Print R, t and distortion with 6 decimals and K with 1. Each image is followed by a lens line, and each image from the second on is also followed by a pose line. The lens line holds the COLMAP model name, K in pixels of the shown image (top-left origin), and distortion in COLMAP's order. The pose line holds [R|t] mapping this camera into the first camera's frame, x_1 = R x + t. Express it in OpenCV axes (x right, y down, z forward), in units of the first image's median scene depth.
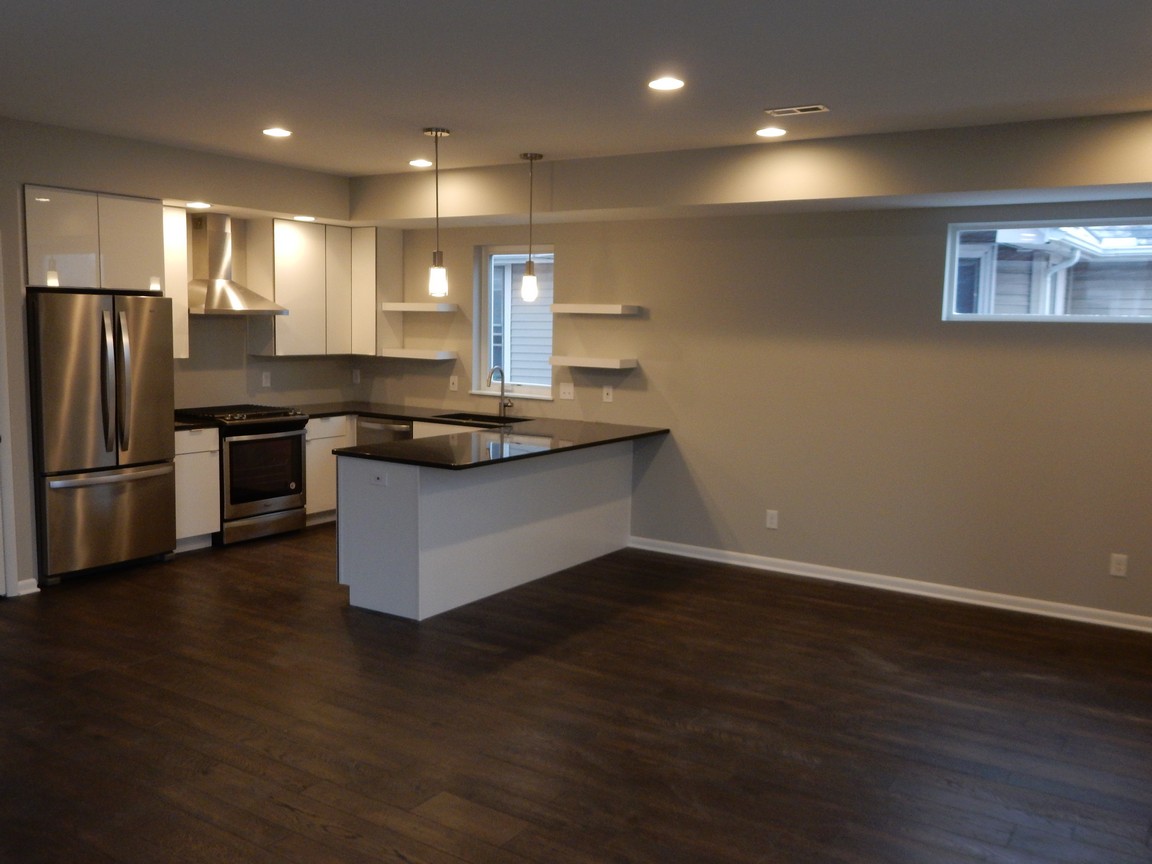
lens RADIAL K [[1009.8, 0, 574.1], [0, 1009.8, 447.5], [0, 0, 1]] dist [0.023677, -0.040036]
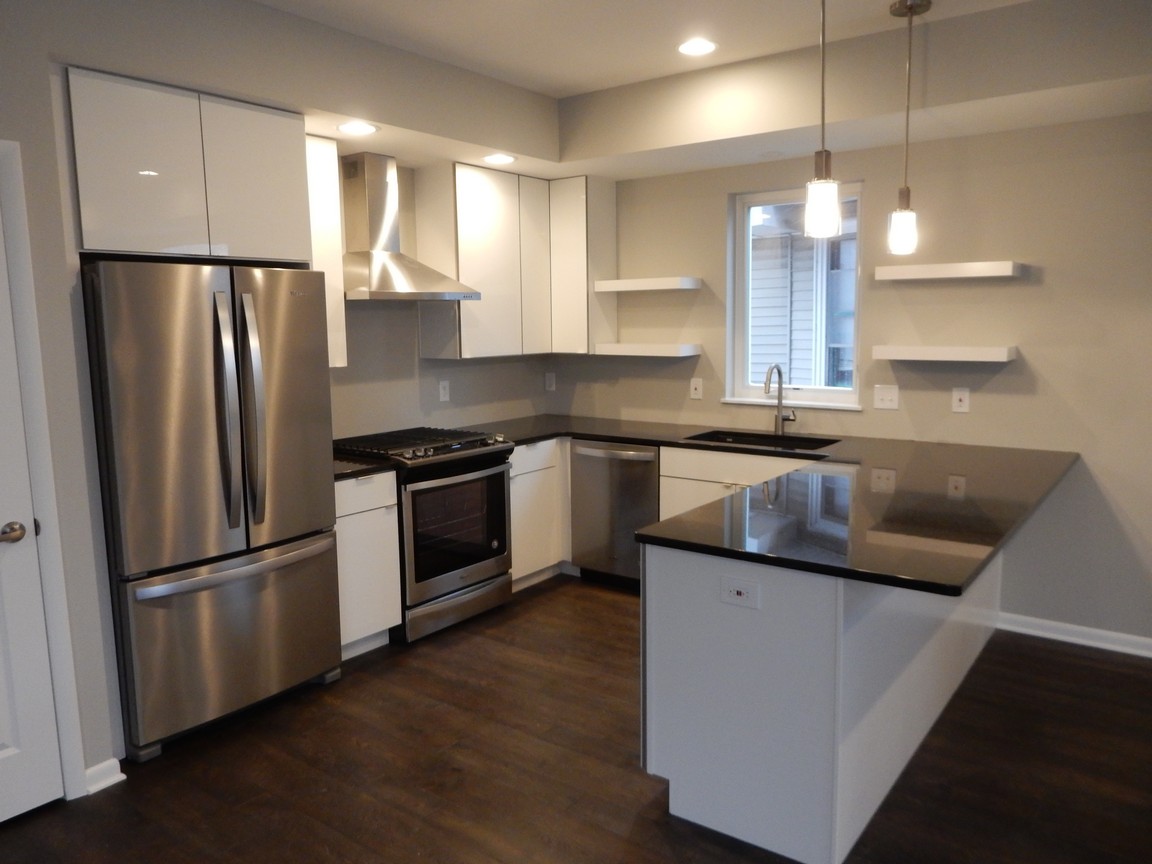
lens RADIAL K [[850.2, 0, 579.1], [0, 850.2, 442.4], [0, 0, 1]] dist [0.006124, -0.012118]
pose [[0.997925, -0.027208, -0.058357, -0.198784], [0.028295, 0.999440, 0.017886, -0.044796], [0.057837, -0.019500, 0.998136, 0.452329]]
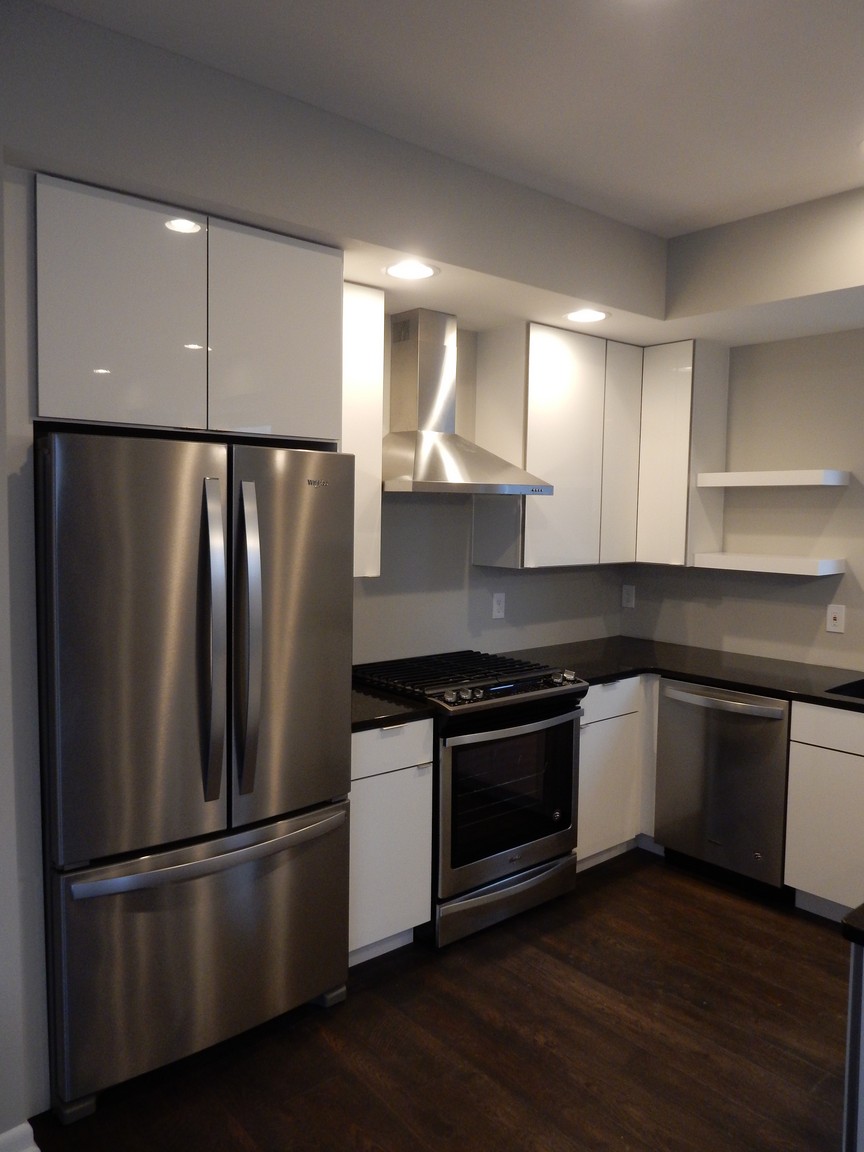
lens RADIAL K [[850.2, 0, 436.6], [0, 850.2, 574.7], [0, 0, 1]] dist [0.006124, -0.012118]
pose [[0.962886, 0.008174, -0.269784, -0.237998], [-0.023551, 0.998273, -0.053809, -0.067359], [0.268878, 0.058165, 0.961416, 0.594595]]
